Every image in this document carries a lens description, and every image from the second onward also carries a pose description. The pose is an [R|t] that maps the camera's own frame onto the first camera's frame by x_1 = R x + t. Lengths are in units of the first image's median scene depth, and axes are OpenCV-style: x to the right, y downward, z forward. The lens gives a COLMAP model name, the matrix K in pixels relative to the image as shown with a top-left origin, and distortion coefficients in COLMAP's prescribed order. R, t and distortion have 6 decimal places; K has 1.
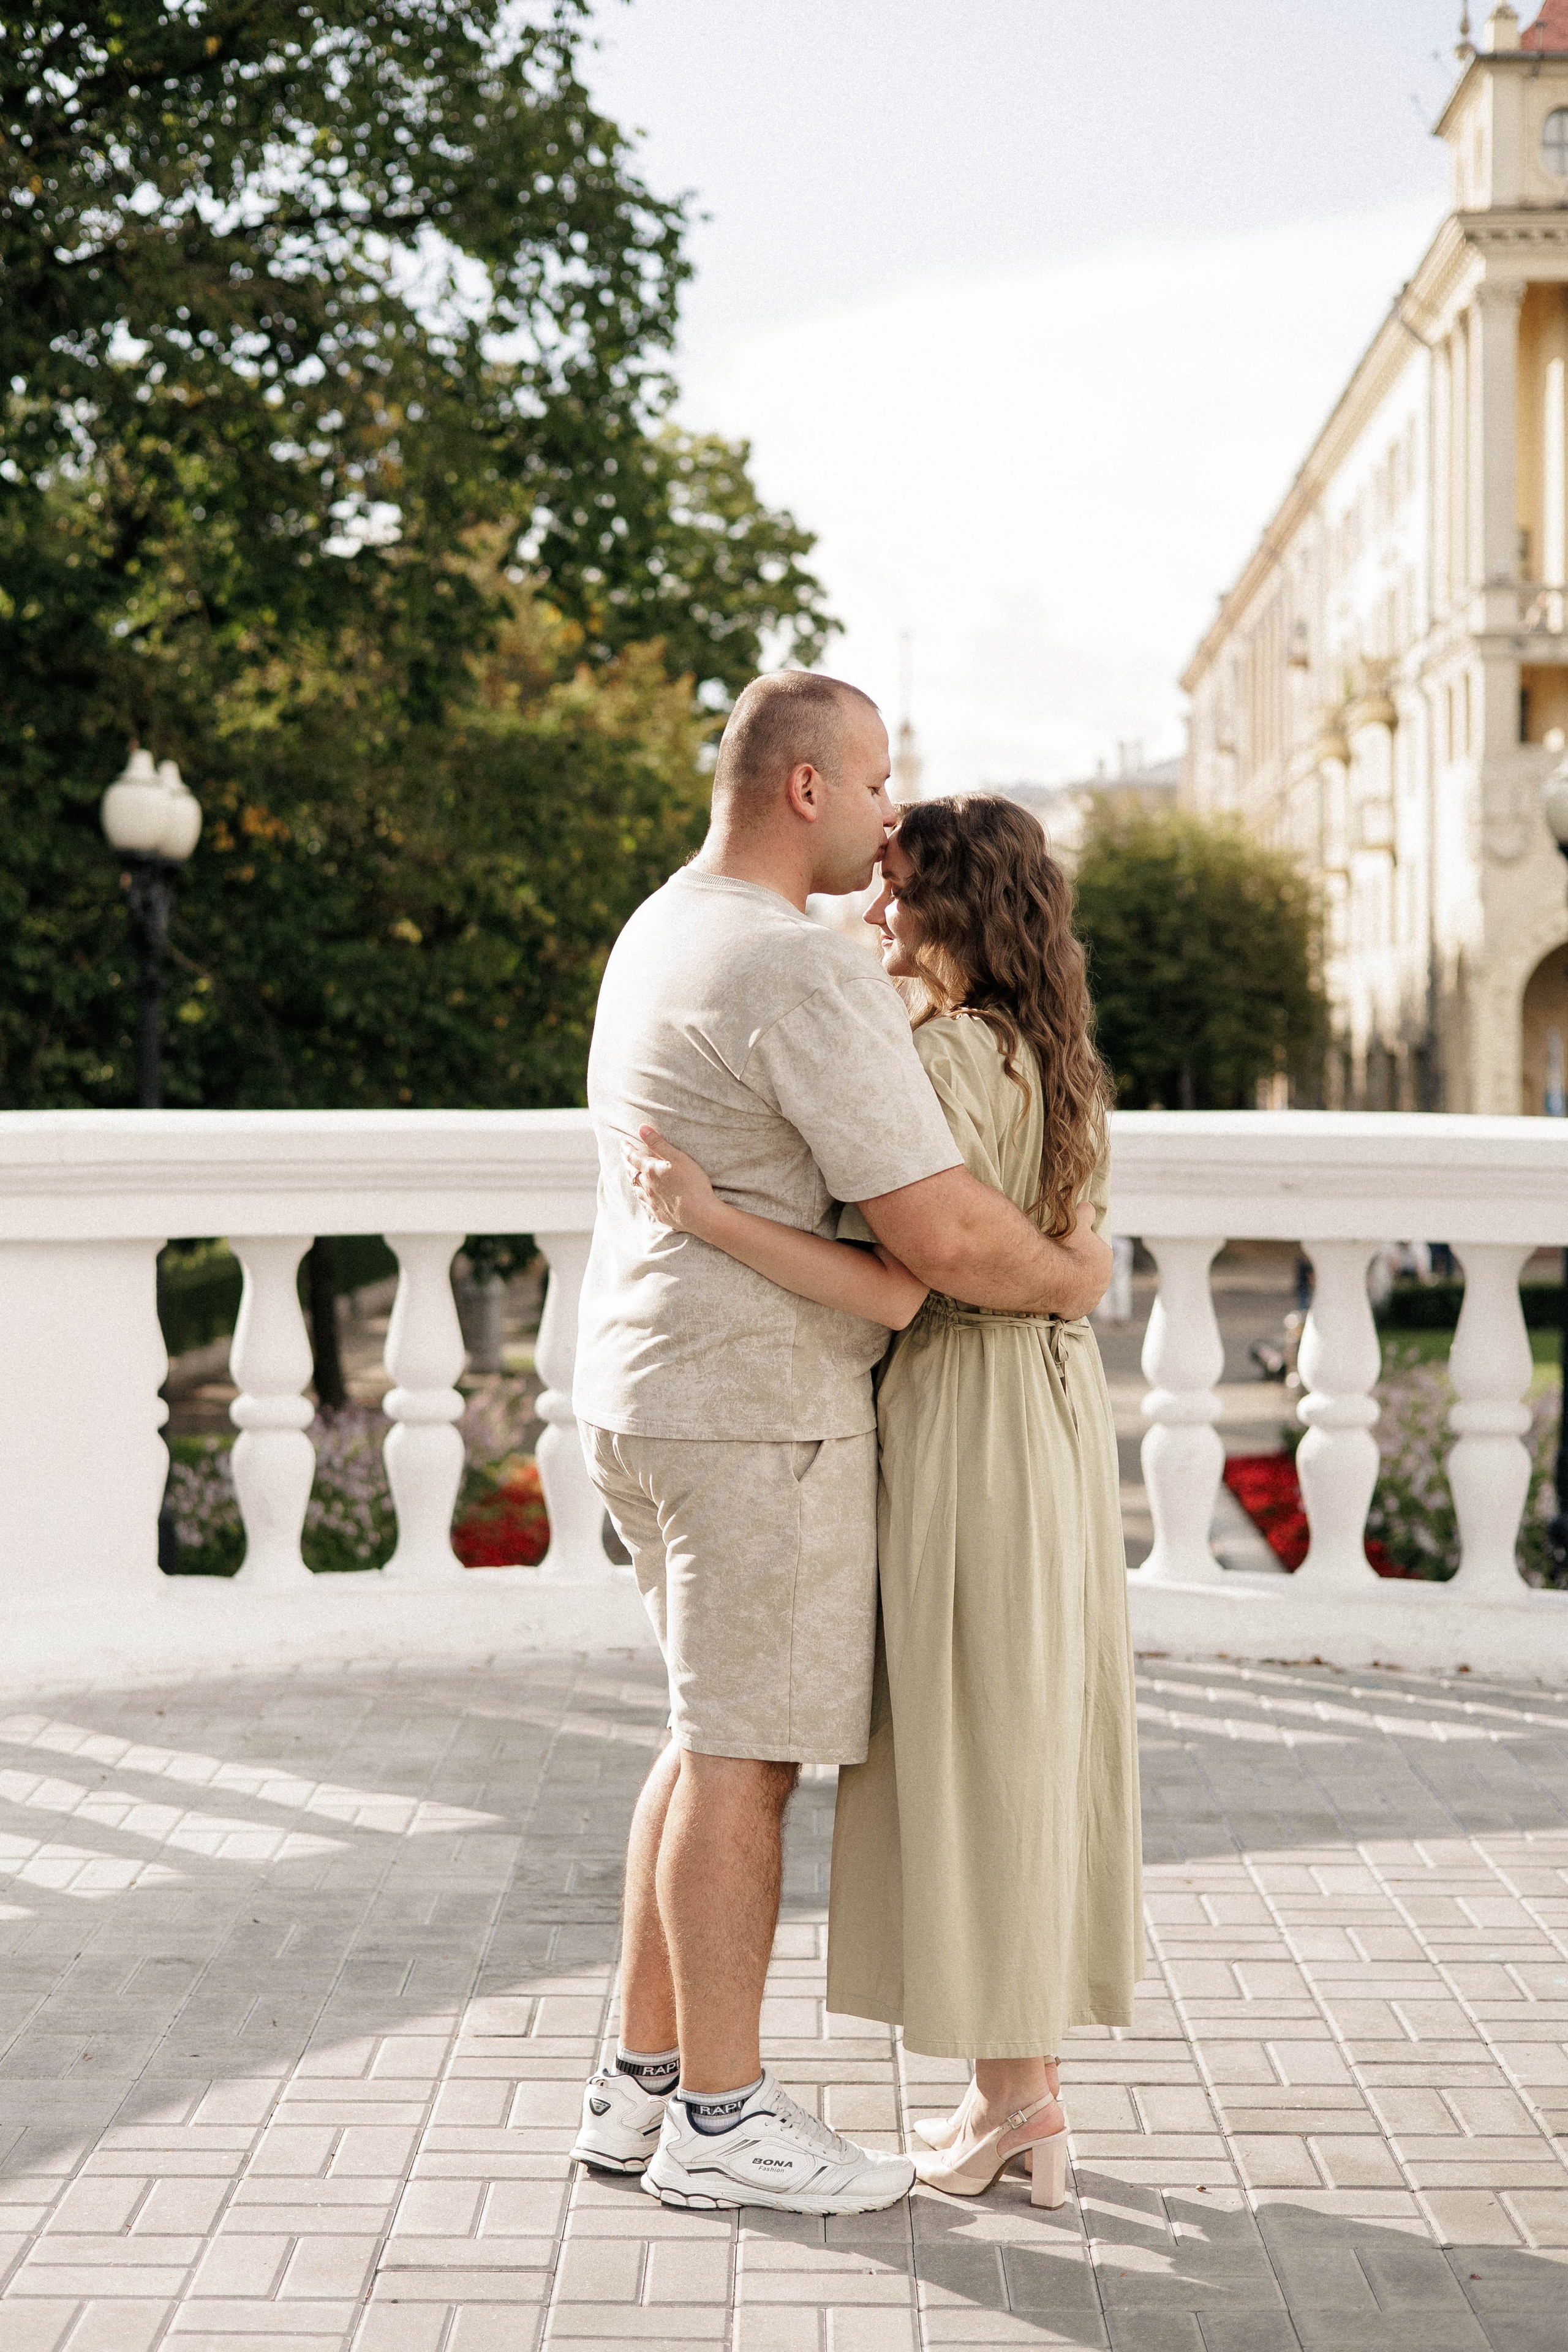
lens RADIAL K [[3414.0, 0, 902.9], [0, 3414.0, 1180.1], [0, 0, 1]] dist [-0.000388, 0.066083]
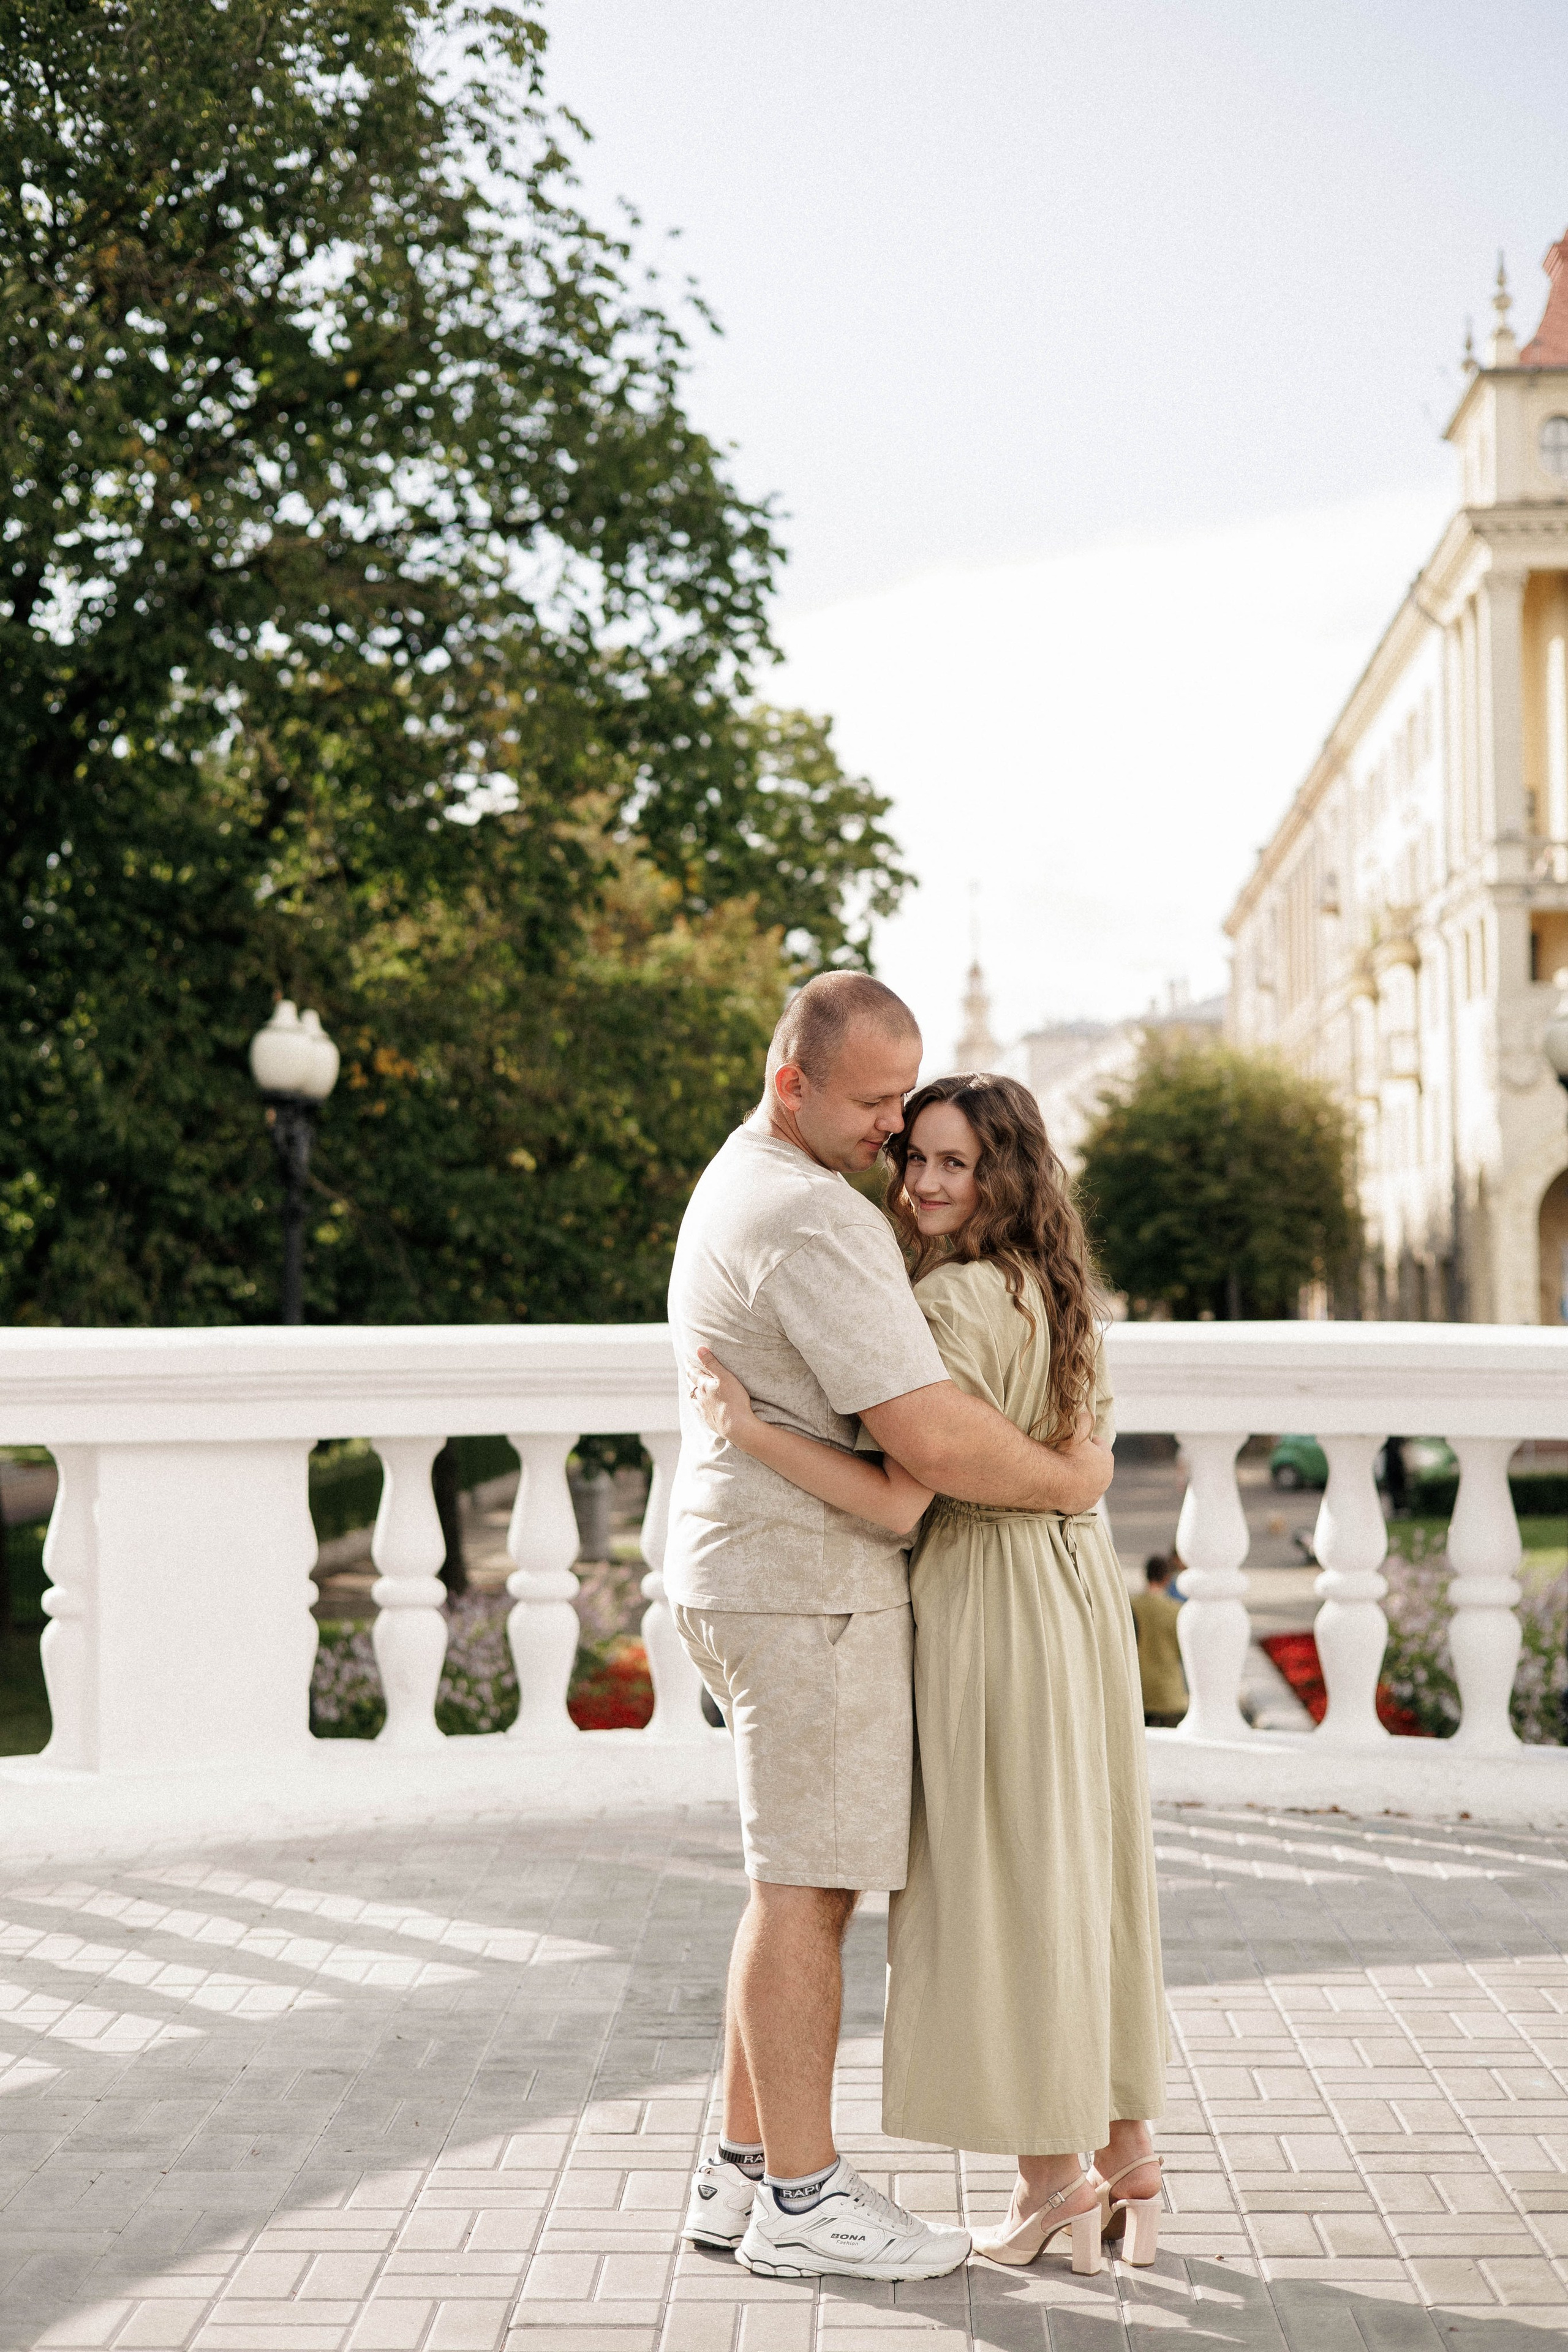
lens RADIAL K [[3414.0, 0, 902.9], [0, 3414.0, 1180.1], [0, 0, 1]] dist [-0.000388, 0.066083]
pose [[0.999564, -0.007943, -0.028438, 0.009147], [0.006261, 0.998251, -0.058777, -0.000743], [0.028855, 0.058574, 0.997866, -0.101011]]
